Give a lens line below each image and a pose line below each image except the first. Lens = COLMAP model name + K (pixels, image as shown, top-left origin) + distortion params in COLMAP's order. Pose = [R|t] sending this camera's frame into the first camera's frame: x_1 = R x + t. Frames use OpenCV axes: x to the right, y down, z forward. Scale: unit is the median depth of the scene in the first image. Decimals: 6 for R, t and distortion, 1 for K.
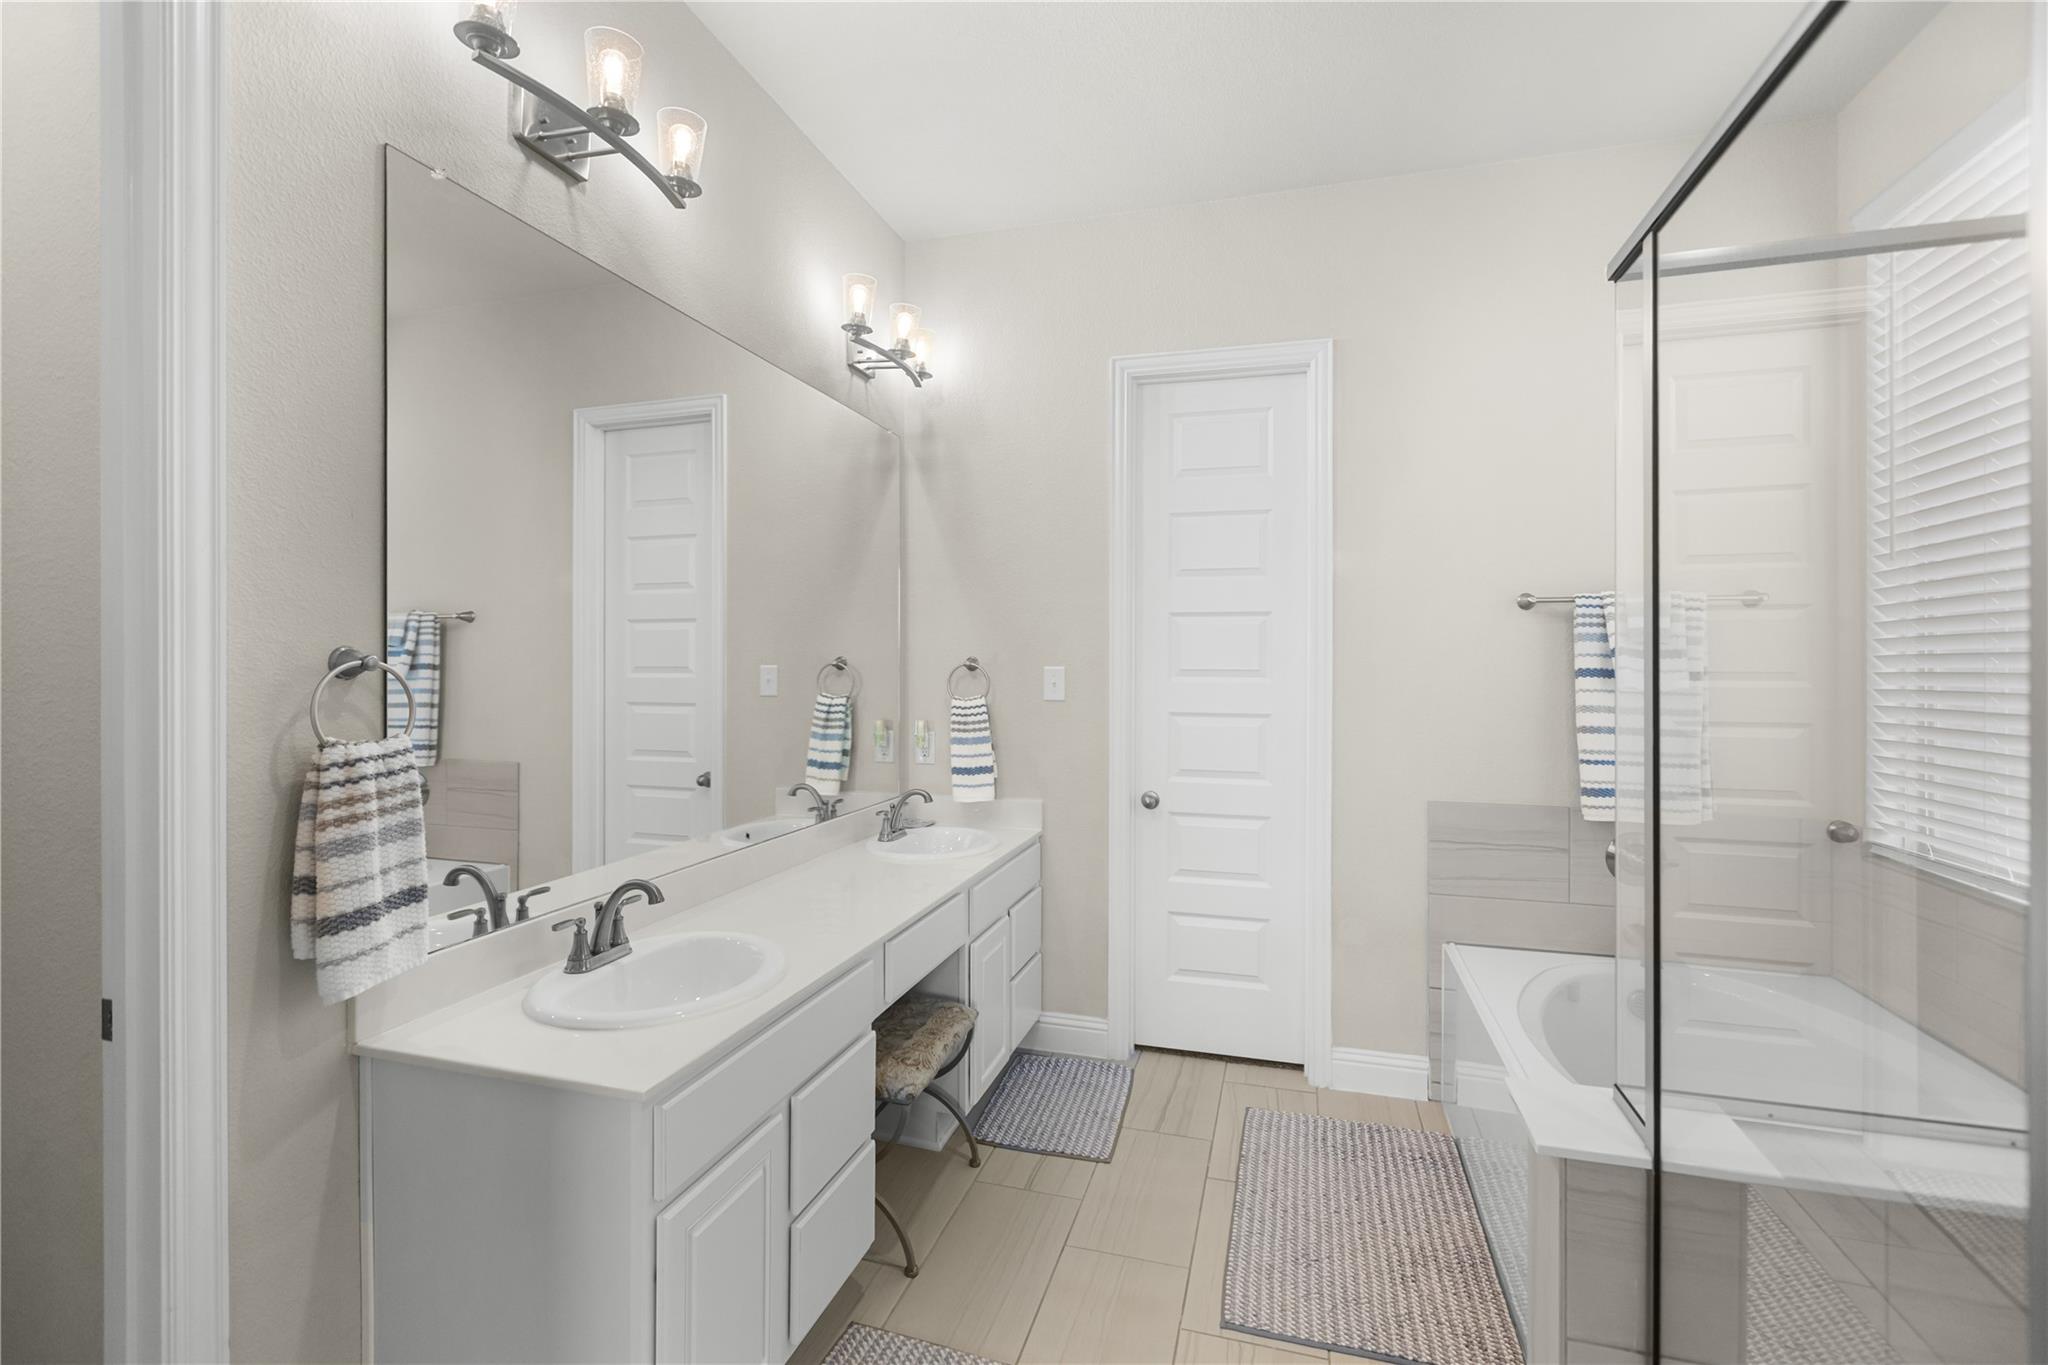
lens RADIAL K [[911.9, 0, 1022.1], [0, 911.9, 670.8], [0, 0, 1]] dist [-0.002809, -0.002495]
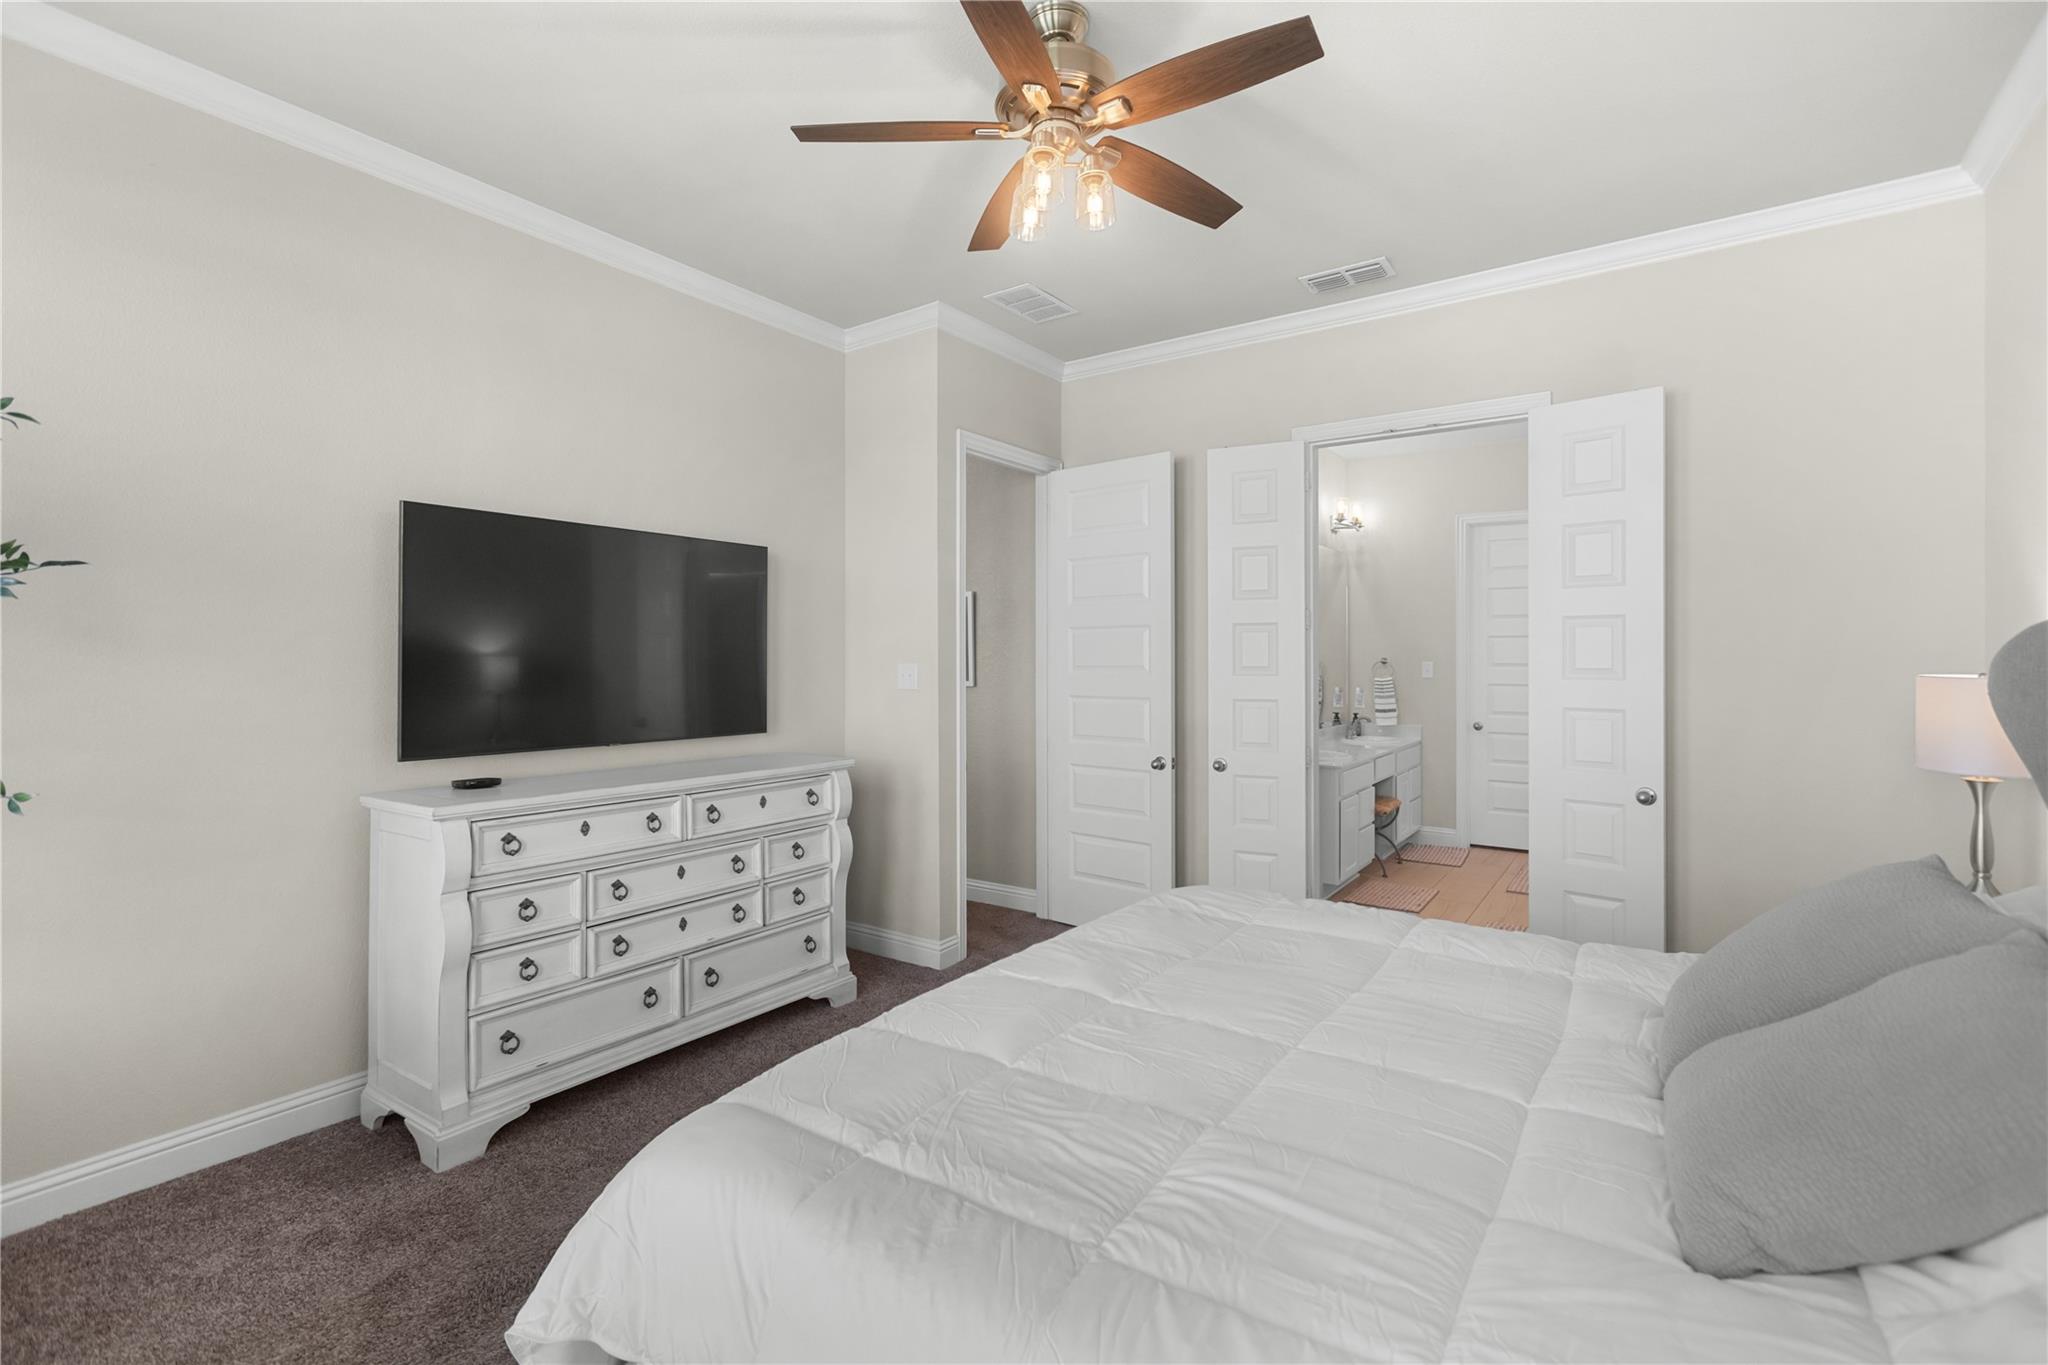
lens RADIAL K [[911.9, 0, 1013.4], [0, 911.9, 670.5], [0, 0, 1]] dist [-0.002809, -0.002495]
pose [[0.949039, -0.000171, -0.315160, -0.232757], [0.000672, 0.999999, 0.001480, 0.012108], [0.315159, -0.001616, 0.949038, -1.456055]]
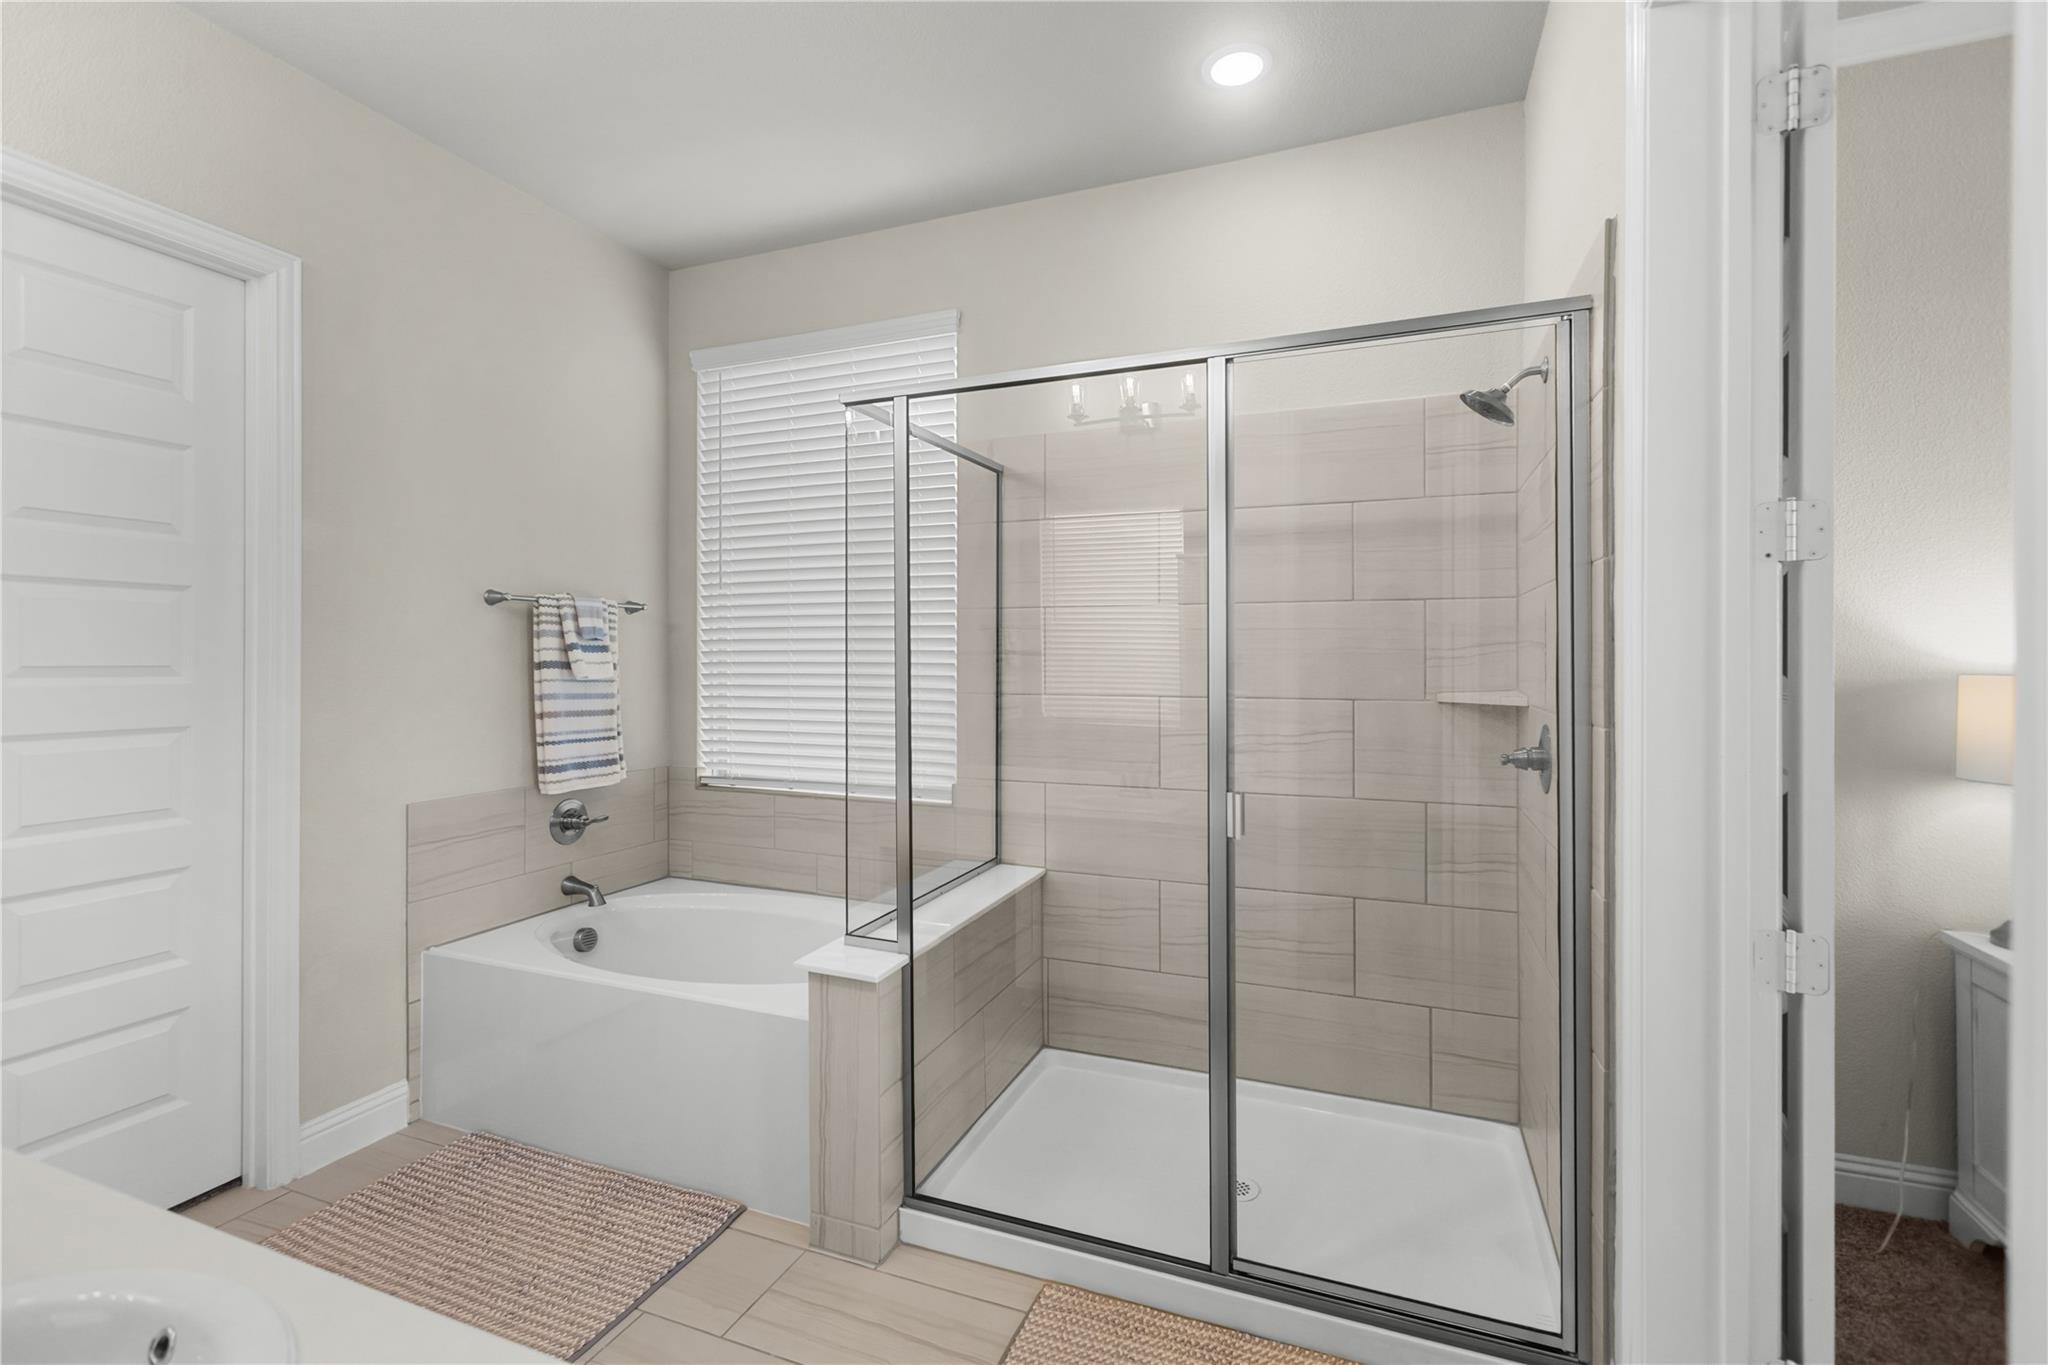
lens RADIAL K [[911.9, 0, 1018.1], [0, 911.9, 668.2], [0, 0, 1]] dist [-0.002809, -0.002495]
pose [[0.080593, -0.014782, 0.996637, -0.426529], [0.008159, 0.999866, 0.014170, -0.004357], [-0.996714, 0.006990, 0.080703, 0.298390]]
